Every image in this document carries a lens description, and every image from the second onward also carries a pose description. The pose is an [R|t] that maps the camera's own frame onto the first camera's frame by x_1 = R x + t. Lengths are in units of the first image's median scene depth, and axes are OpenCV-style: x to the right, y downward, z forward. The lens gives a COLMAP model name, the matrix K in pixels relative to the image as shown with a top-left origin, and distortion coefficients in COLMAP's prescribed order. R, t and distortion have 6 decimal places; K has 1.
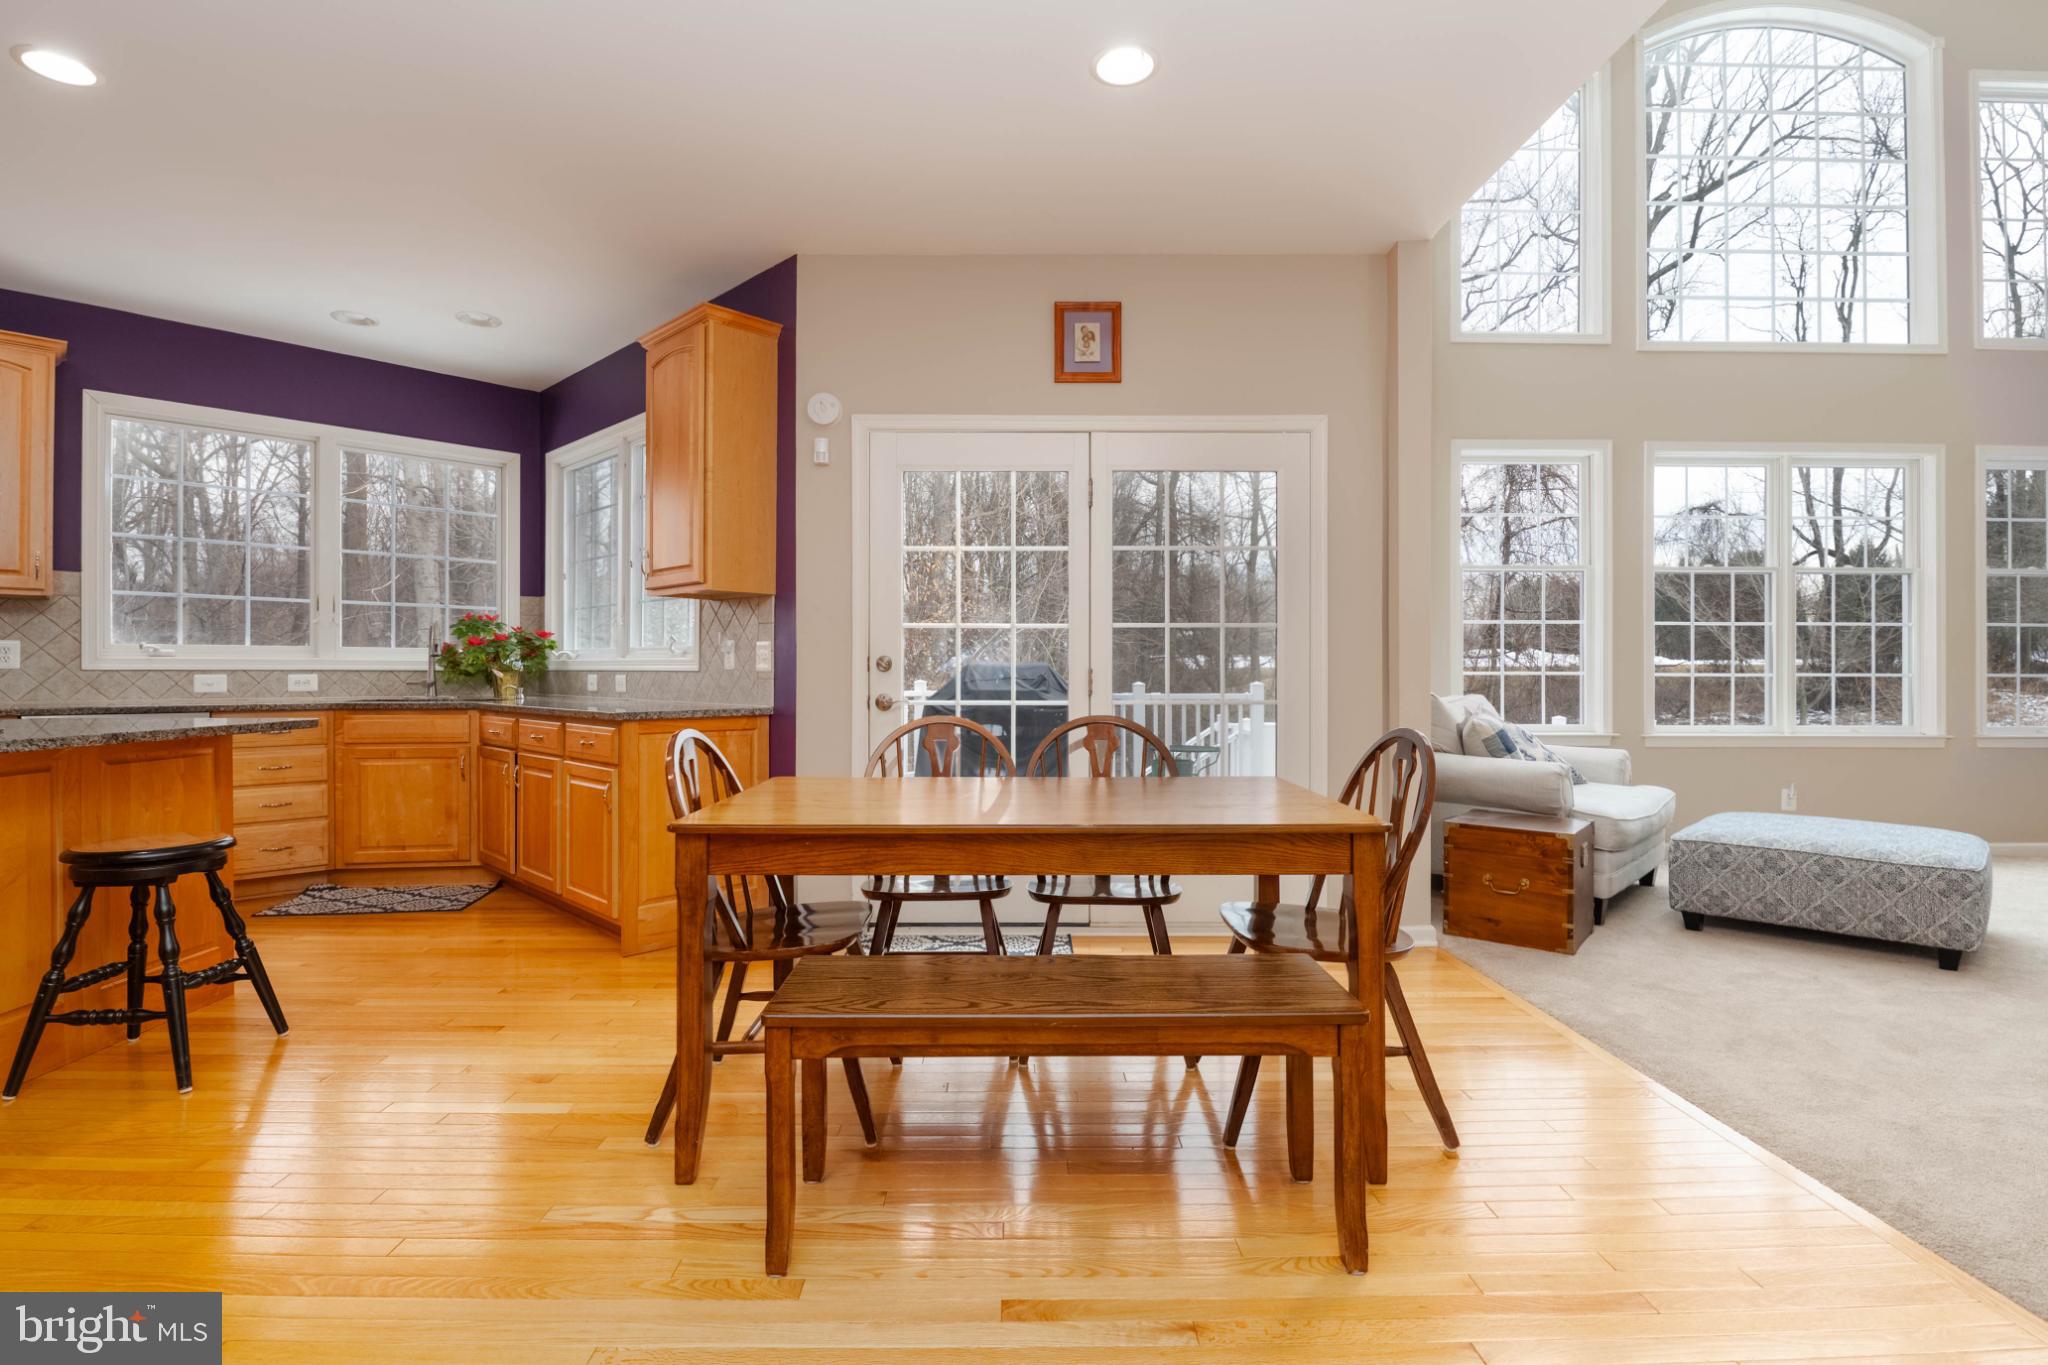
lens RADIAL K [[966.8, 0, 1017.5], [0, 966.8, 674.3], [0, 0, 1]] dist [-0.009537, -0.000834]
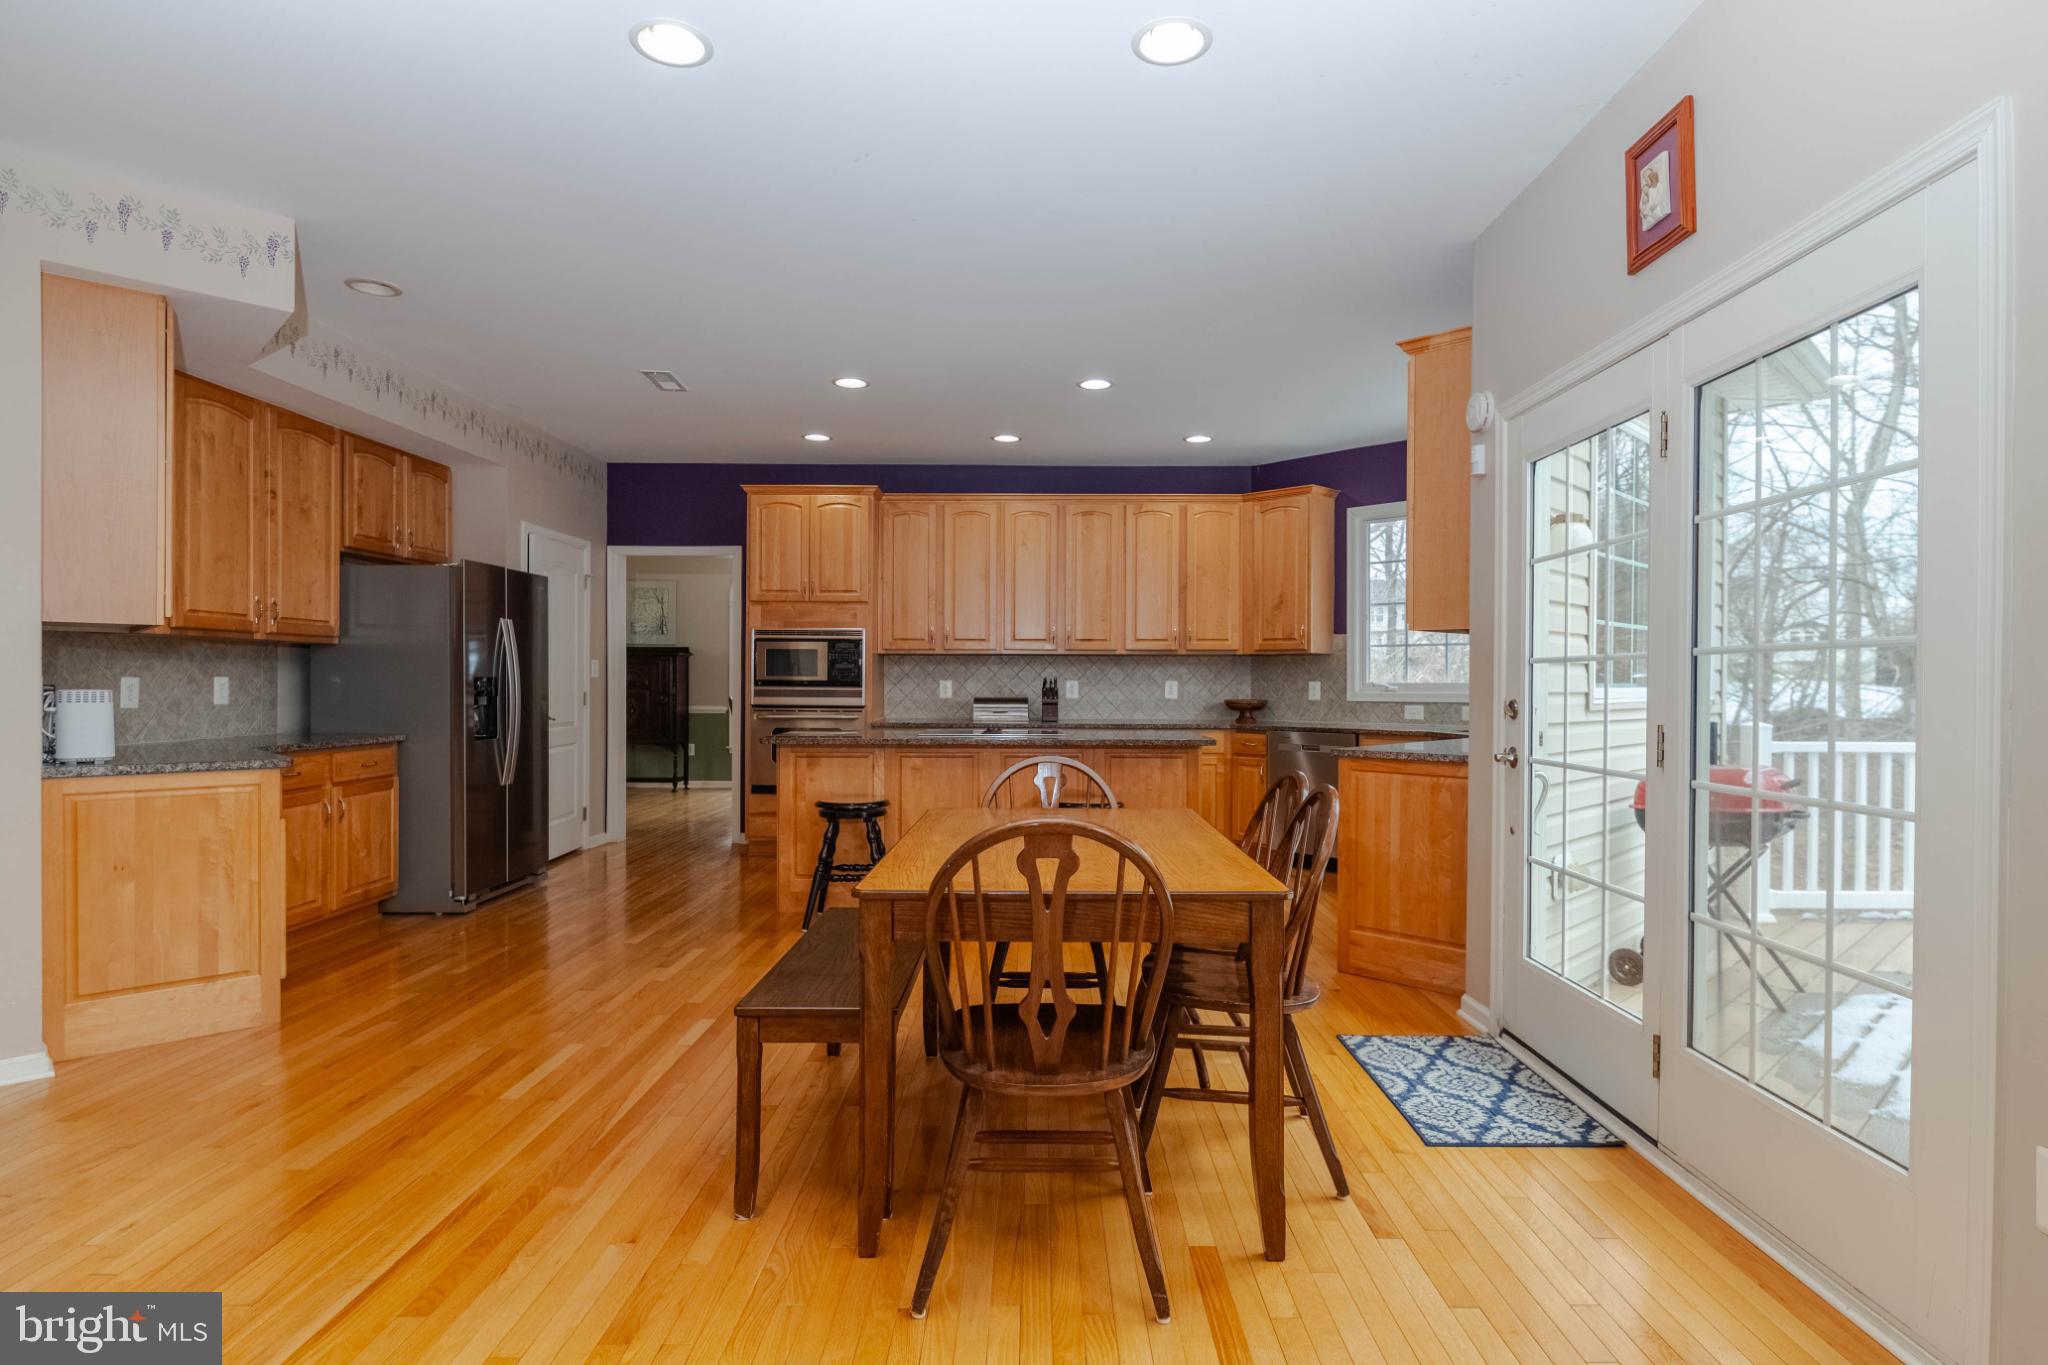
lens RADIAL K [[1075.6, 0, 1022.0], [0, 1075.6, 684.4], [0, 0, 1]] dist [0.003056, 0.000206]
pose [[-0.023539, -0.001382, -0.999722, 0.759928], [-0.005750, 0.999983, -0.001247, -0.028456], [0.999706, 0.005719, -0.023547, 0.614610]]
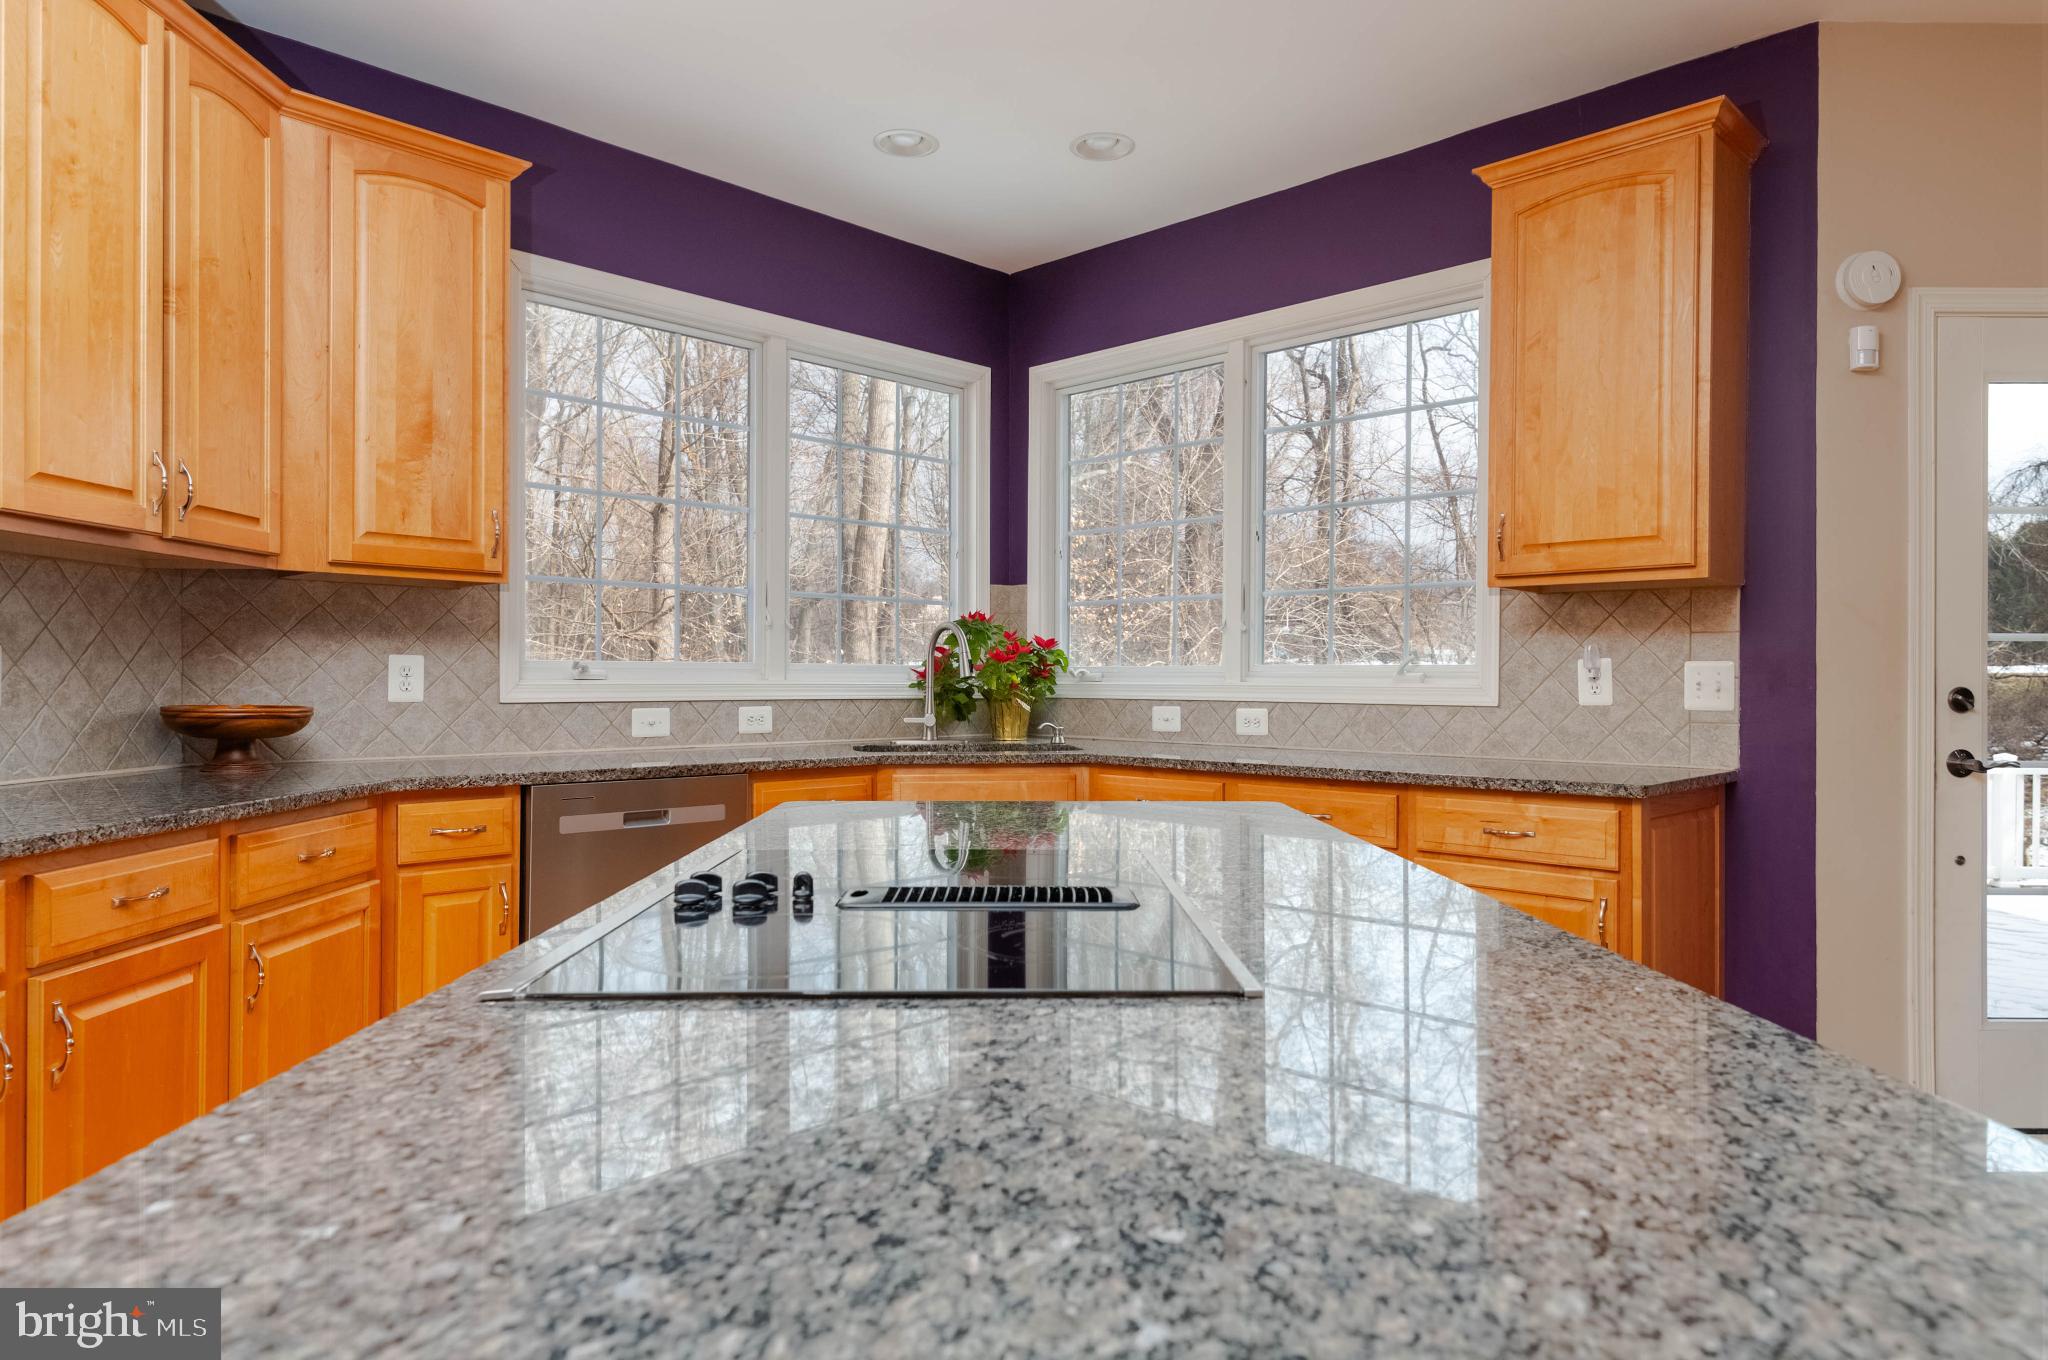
lens RADIAL K [[1262.4, 0, 1024.0], [0, 1262.4, 680.0], [0, 0, 1]] dist [0.002446, 0.000520]
pose [[0.999988, 0.002583, -0.004245, -0.718115], [-0.002596, 0.999992, -0.002890, -0.020245], [0.004237, 0.002901, 0.999987, 0.210654]]
